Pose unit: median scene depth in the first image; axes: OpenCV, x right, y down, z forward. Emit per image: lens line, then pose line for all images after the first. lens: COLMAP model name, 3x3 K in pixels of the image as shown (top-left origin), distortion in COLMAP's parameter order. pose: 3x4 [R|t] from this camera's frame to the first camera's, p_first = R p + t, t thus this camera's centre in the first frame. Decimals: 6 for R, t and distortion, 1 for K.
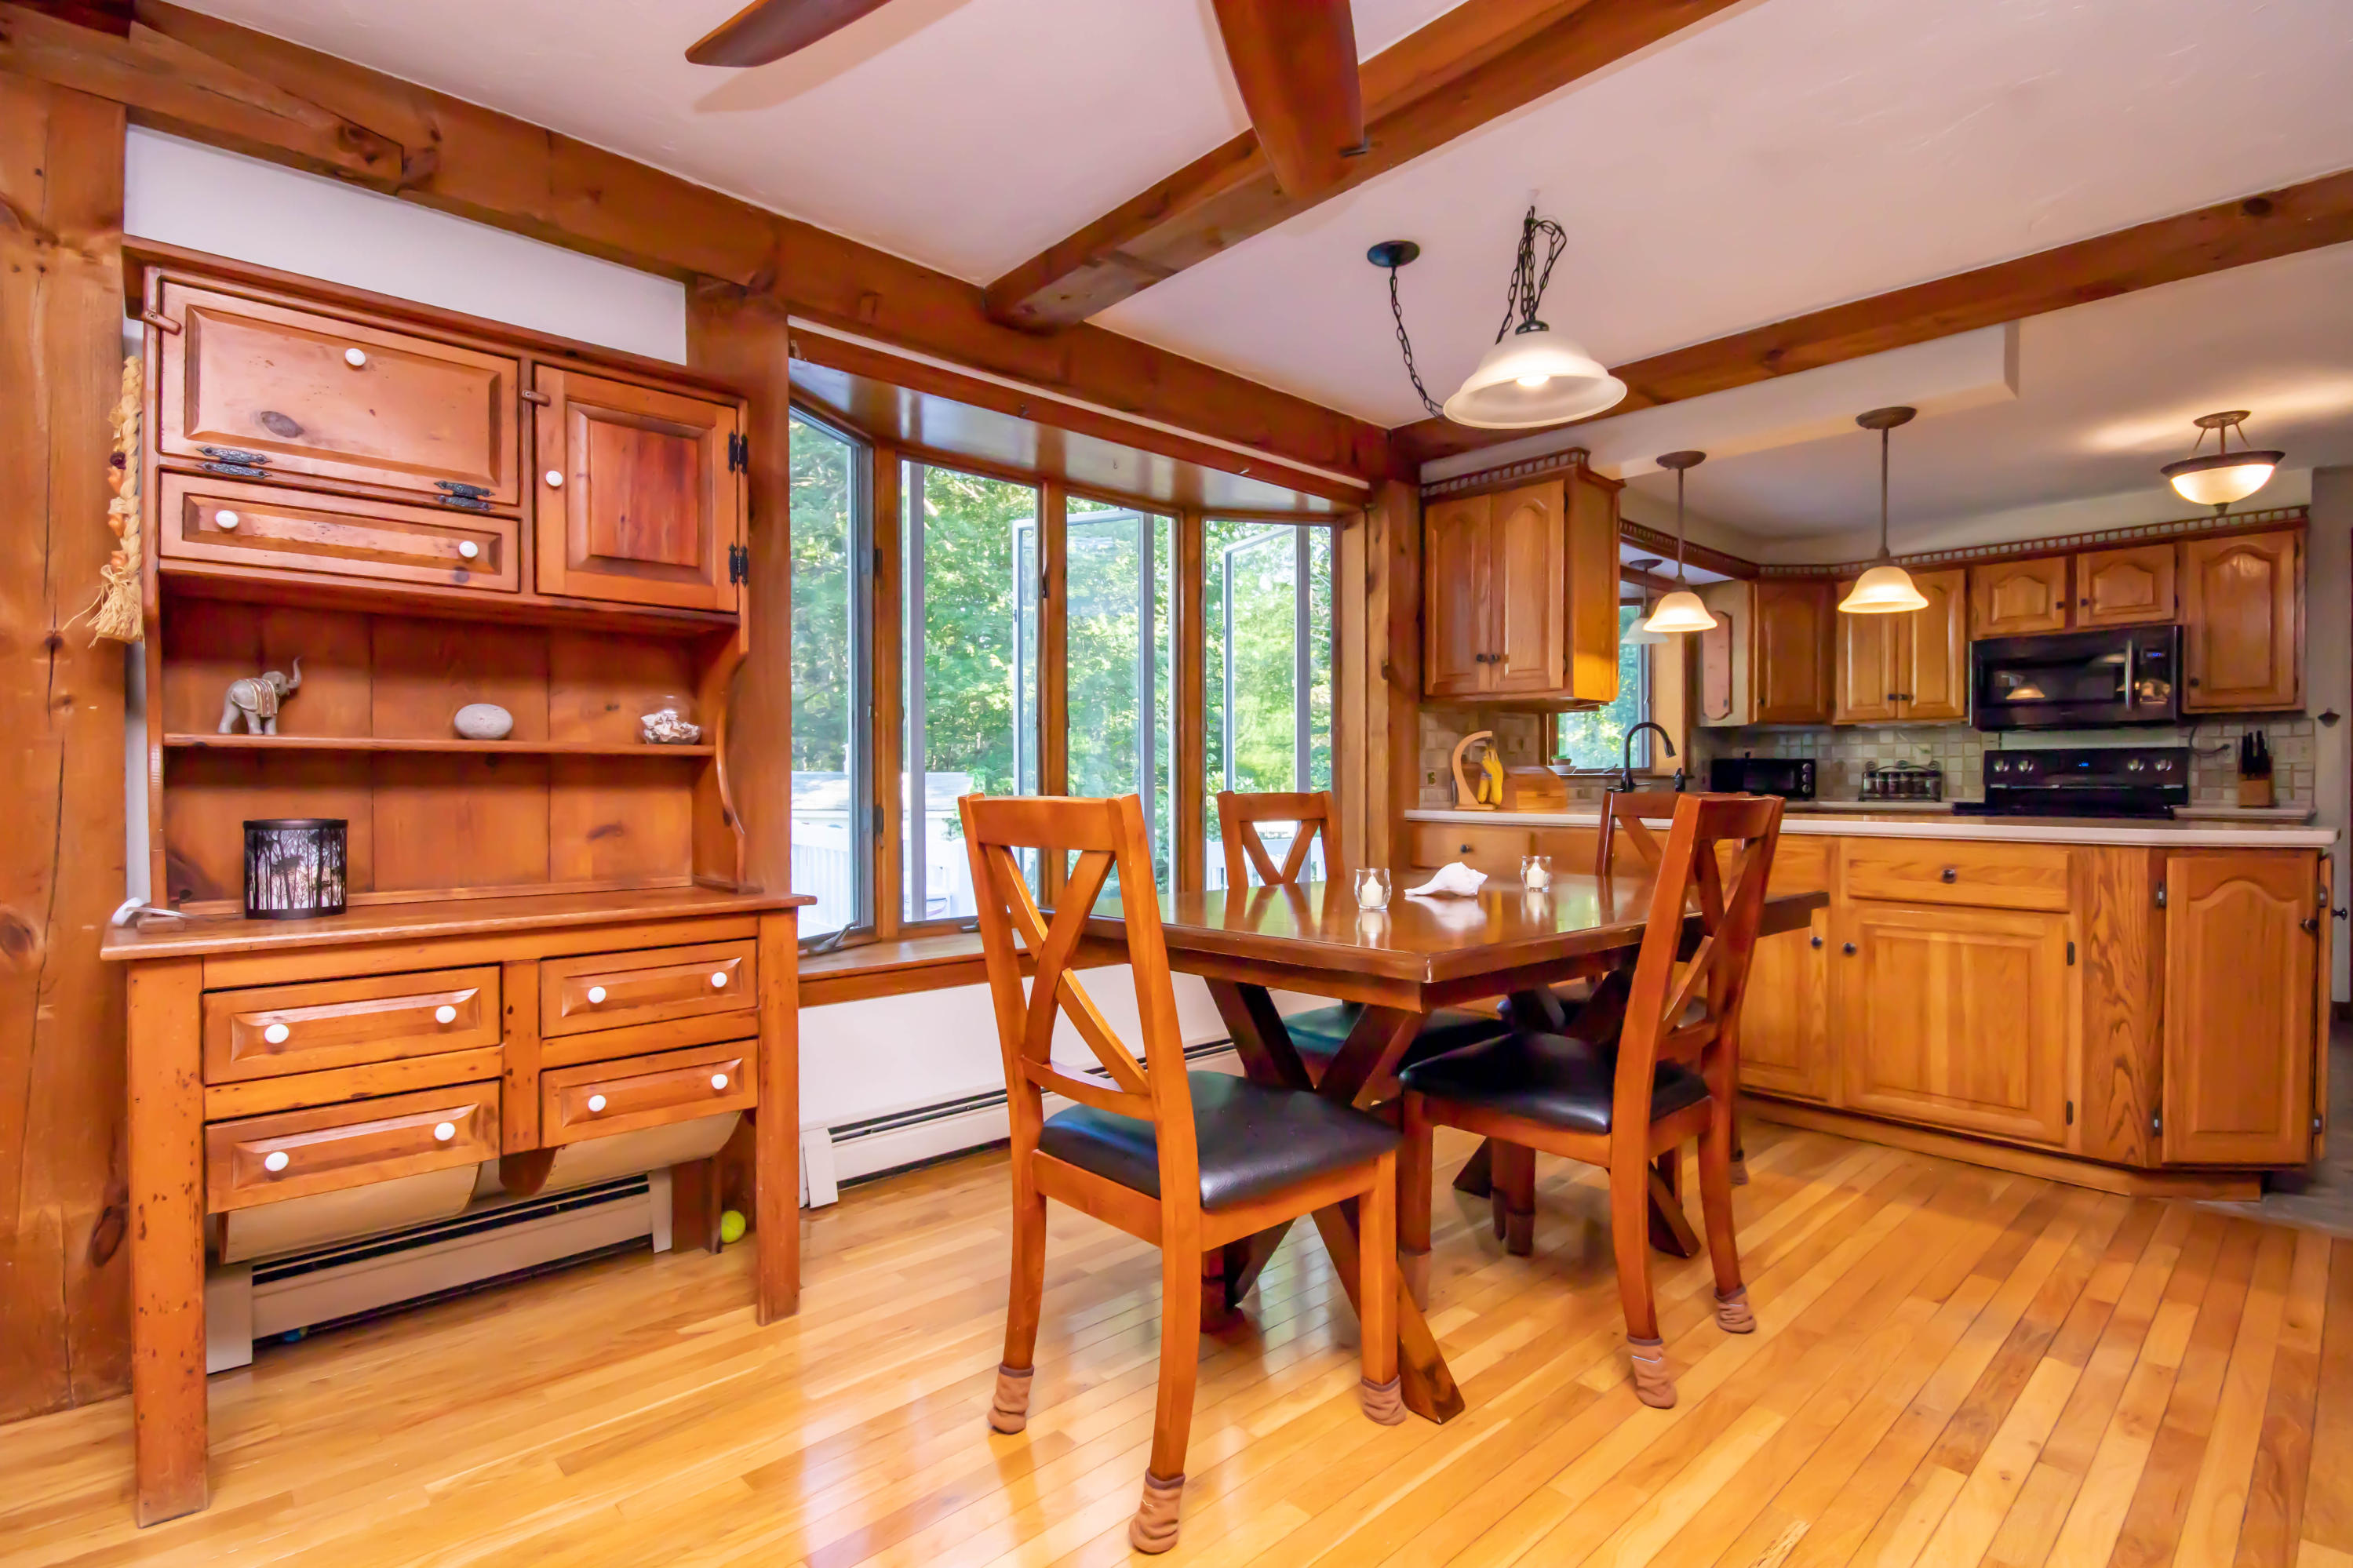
lens RADIAL K [[1116.6, 0, 1175.4], [0, 1116.6, 790.0], [0, 0, 1]] dist [0.000221, -0.005756]
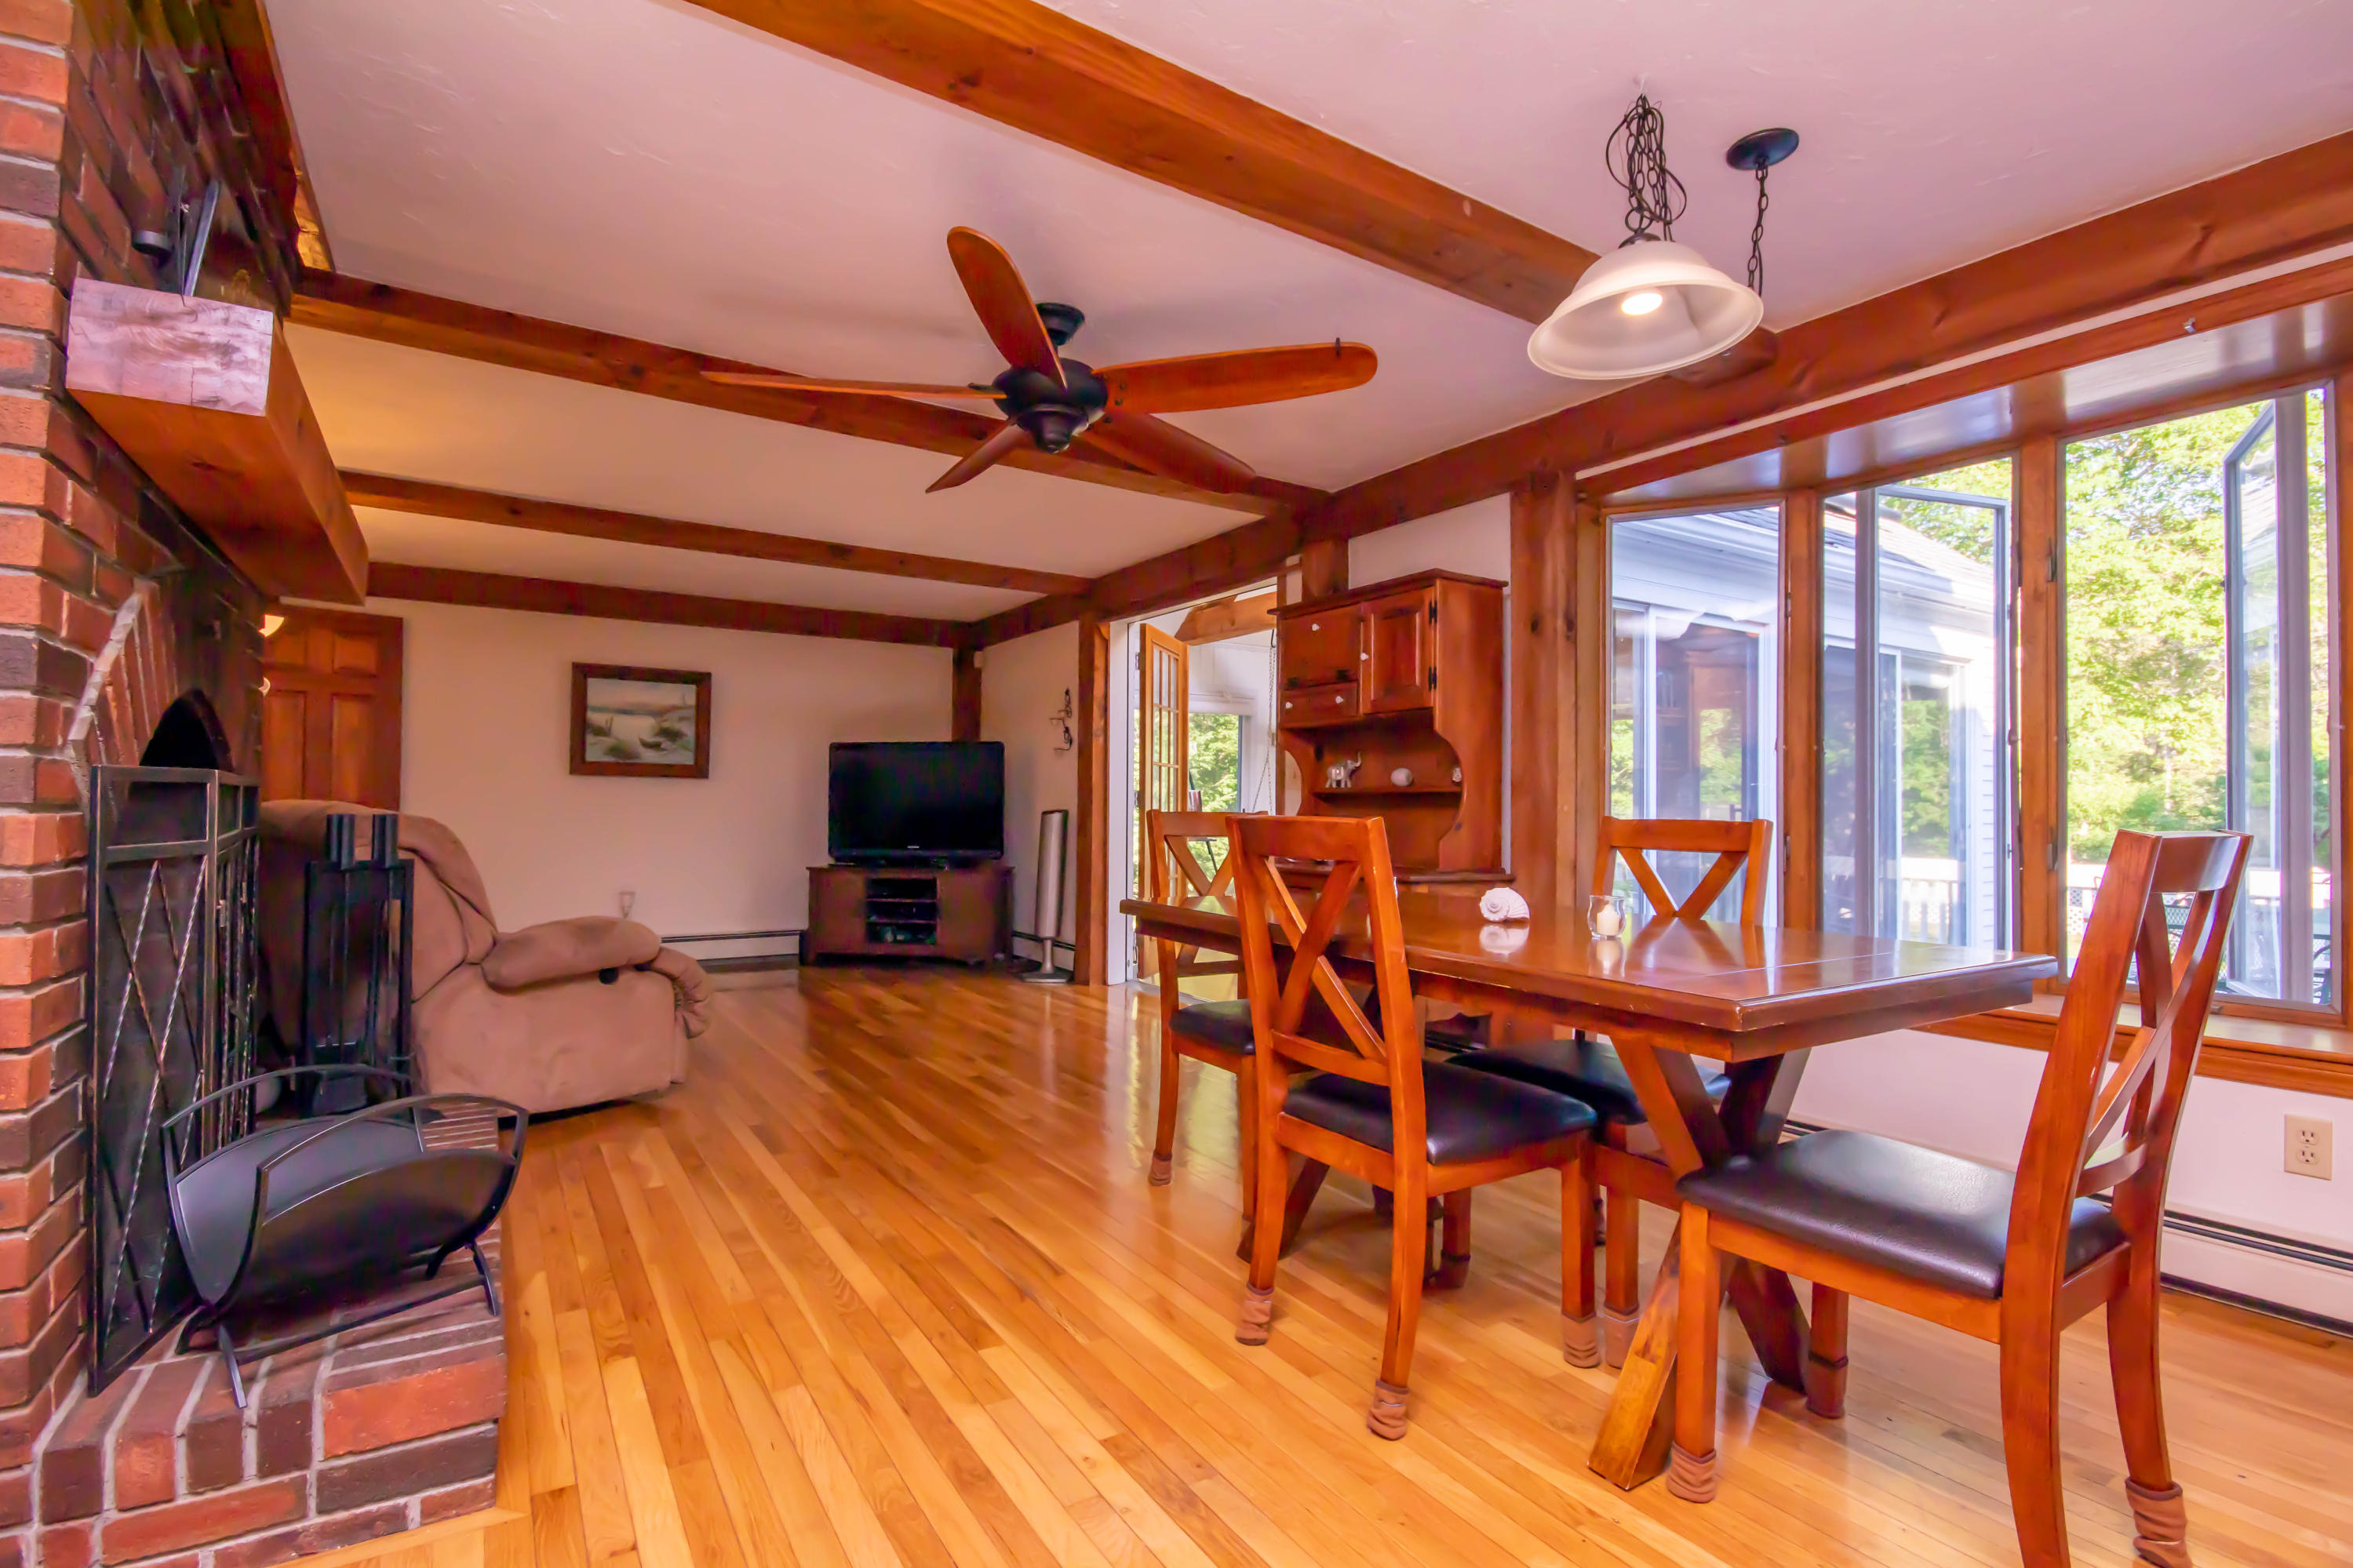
lens RADIAL K [[1096.0, 0, 1177.1], [0, 1096.0, 792.6], [0, 0, 1]] dist [-0.013062, 0.005875]
pose [[-0.182641, -0.015322, -0.983060, 0.663296], [-0.017047, 0.999778, -0.012415, -0.002419], [0.983032, 0.014491, -0.182862, 0.474917]]
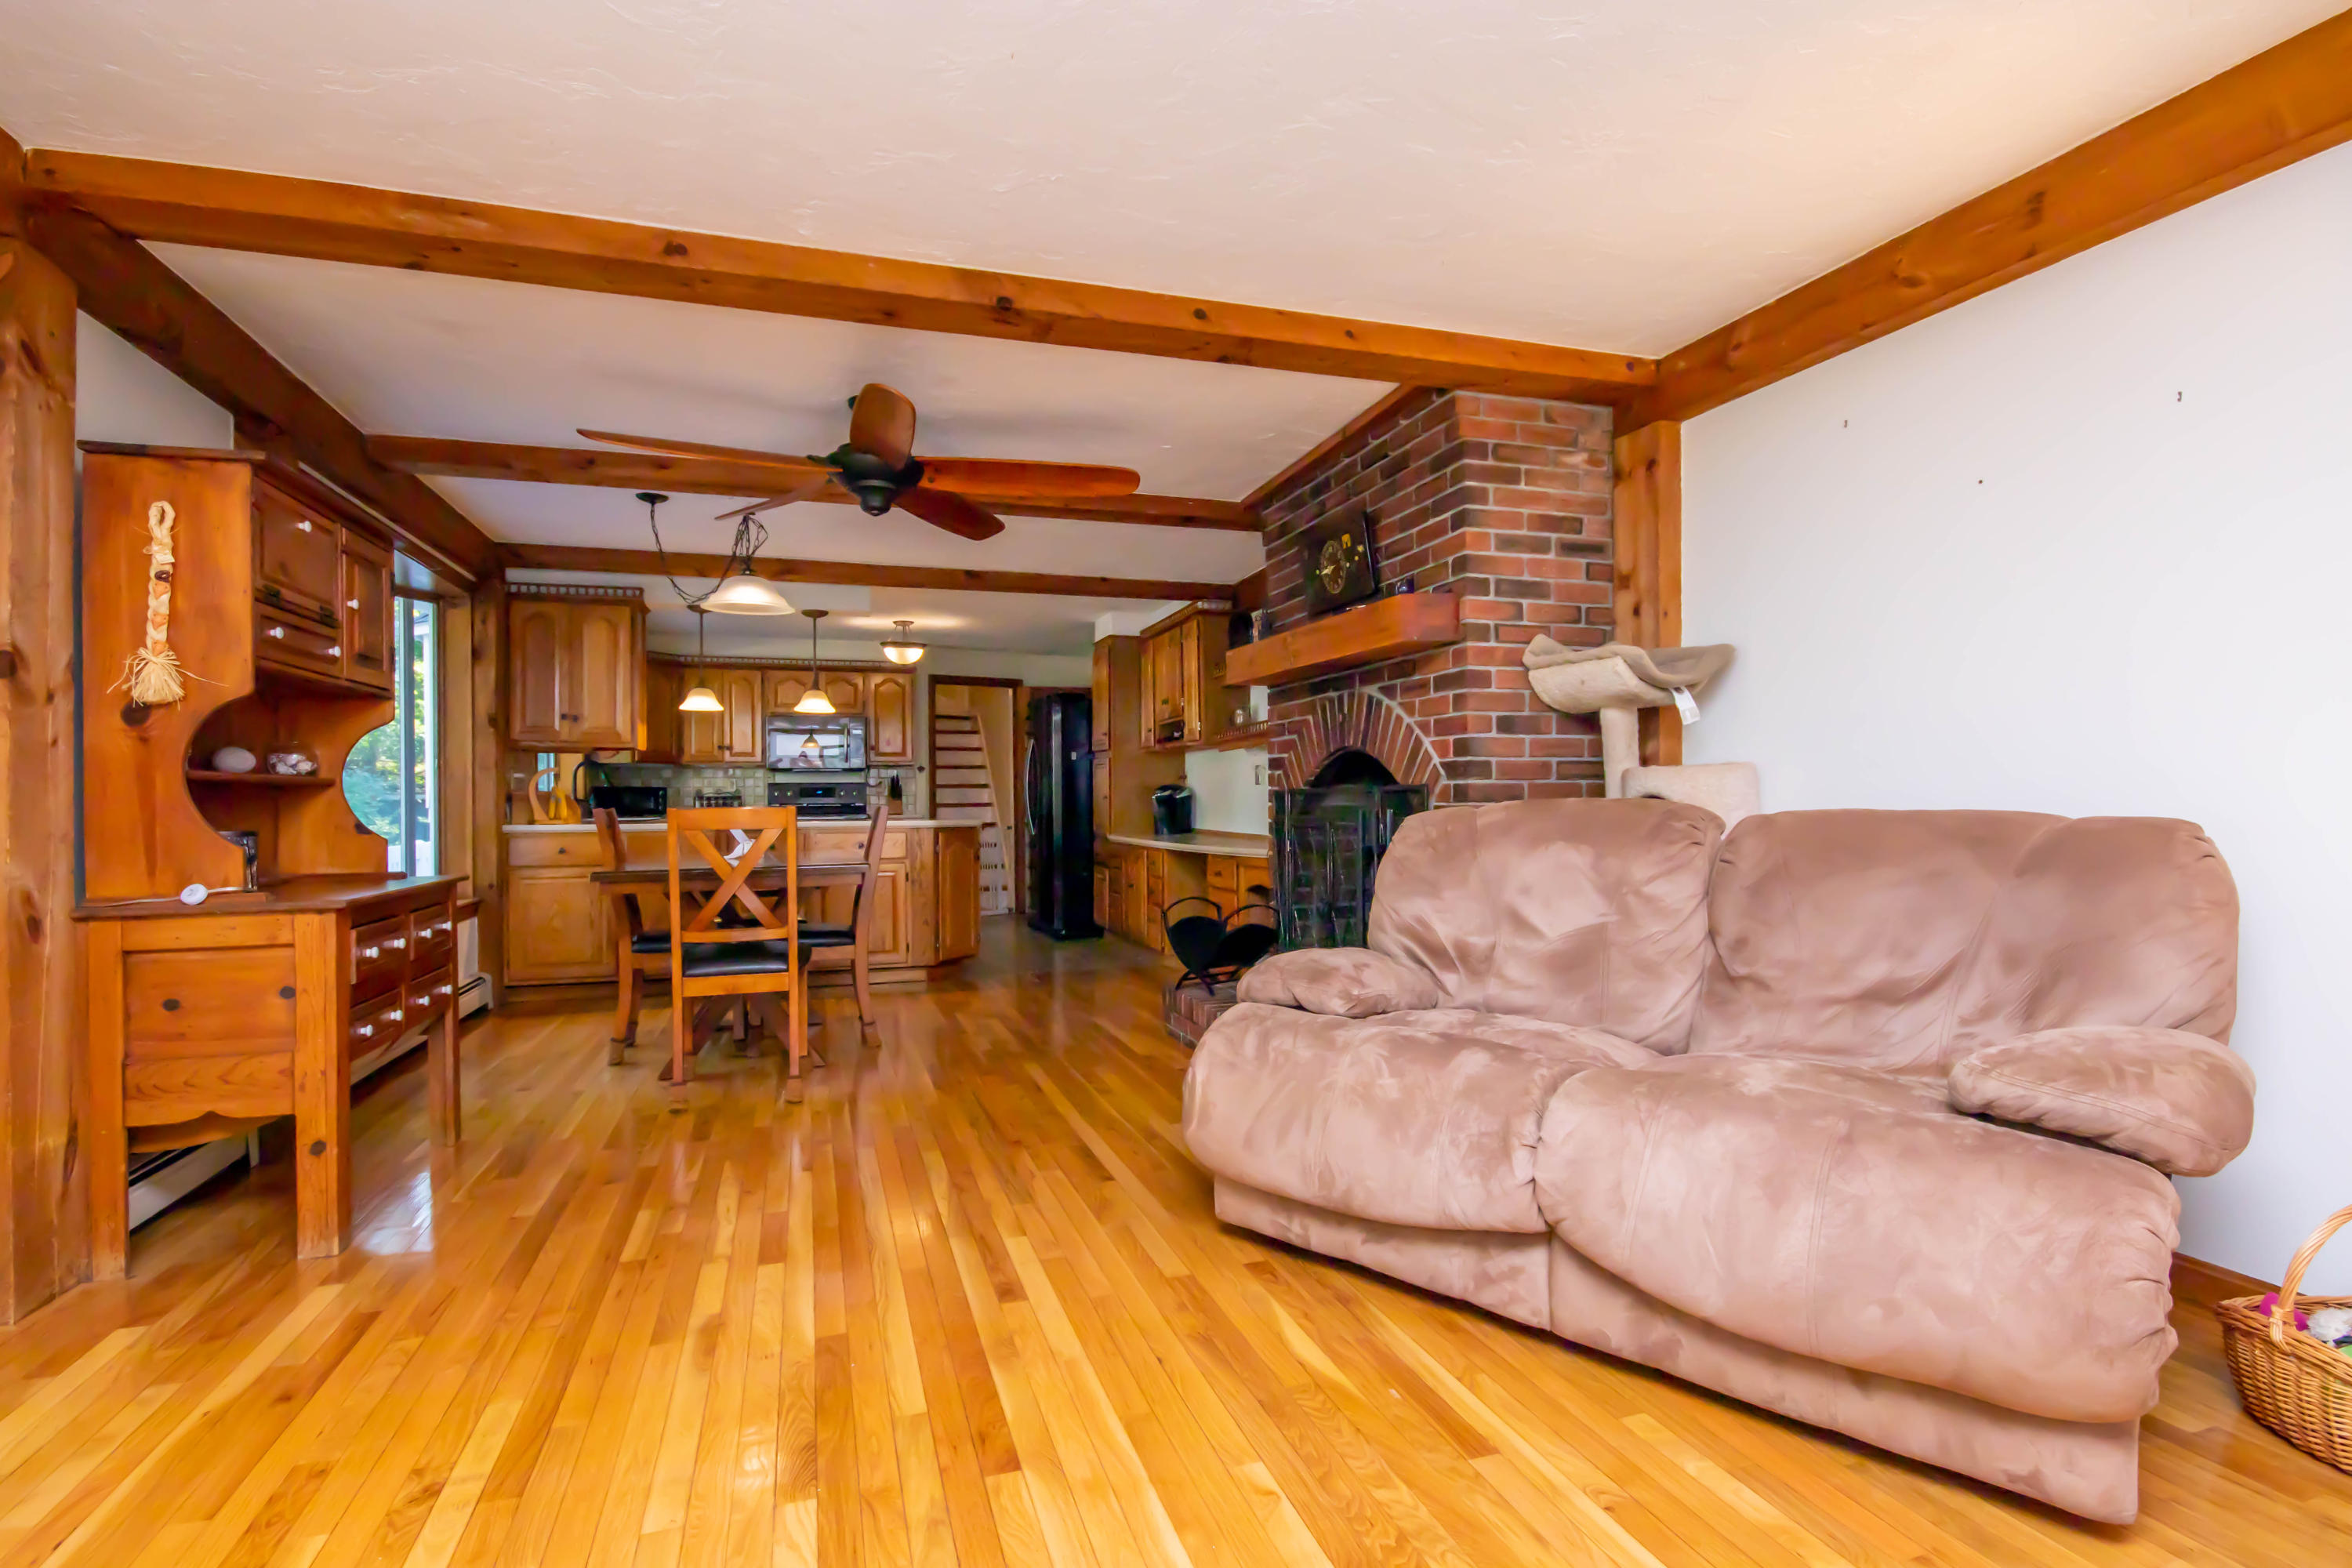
lens RADIAL K [[1137.6, 0, 1168.0], [0, 1137.6, 791.5], [0, 0, 1]] dist [0.011636, -0.000132]
pose [[0.430578, 0.002361, 0.902551, -0.683125], [0.015939, 0.999821, -0.010219, 0.004187], [-0.902413, 0.018786, 0.430463, -0.308247]]
